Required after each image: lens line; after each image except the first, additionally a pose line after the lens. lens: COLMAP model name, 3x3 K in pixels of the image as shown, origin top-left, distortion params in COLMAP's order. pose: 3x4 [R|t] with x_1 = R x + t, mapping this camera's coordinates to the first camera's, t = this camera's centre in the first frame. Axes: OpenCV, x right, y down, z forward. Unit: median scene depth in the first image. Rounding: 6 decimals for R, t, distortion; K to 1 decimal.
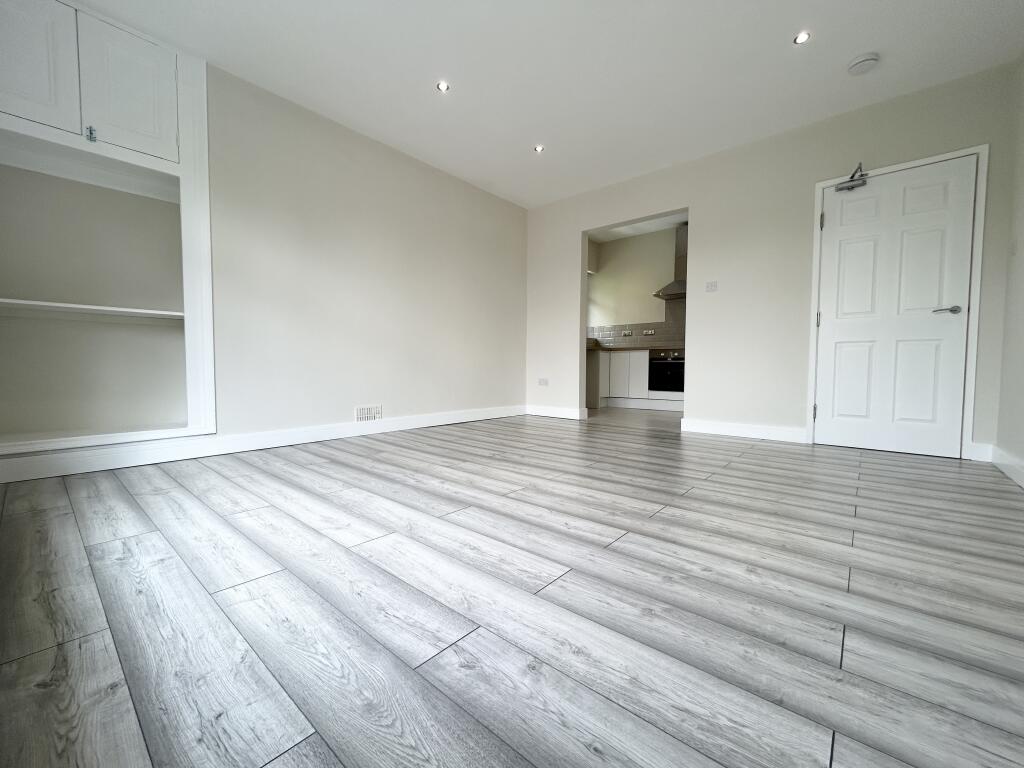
lens RADIAL K [[416.9, 0, 512.0], [0, 416.9, 384.0], [0, 0, 1]] dist [-0.001344, -0.000821]
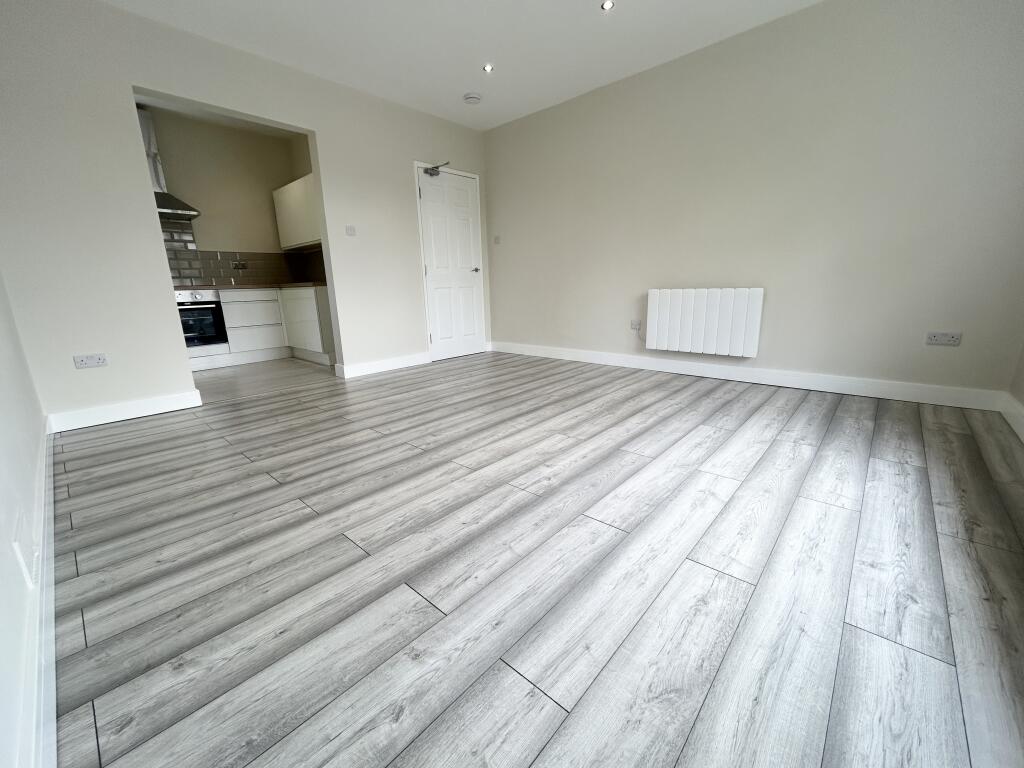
lens RADIAL K [[416.9, 0, 512.0], [0, 416.9, 384.0], [0, 0, 1]] dist [-0.001344, -0.000821]
pose [[0.021303, -0.238508, 0.970907, -1.279981], [0.069204, 0.969150, 0.236558, -0.192007], [-0.997375, 0.062151, 0.037151, 1.339933]]
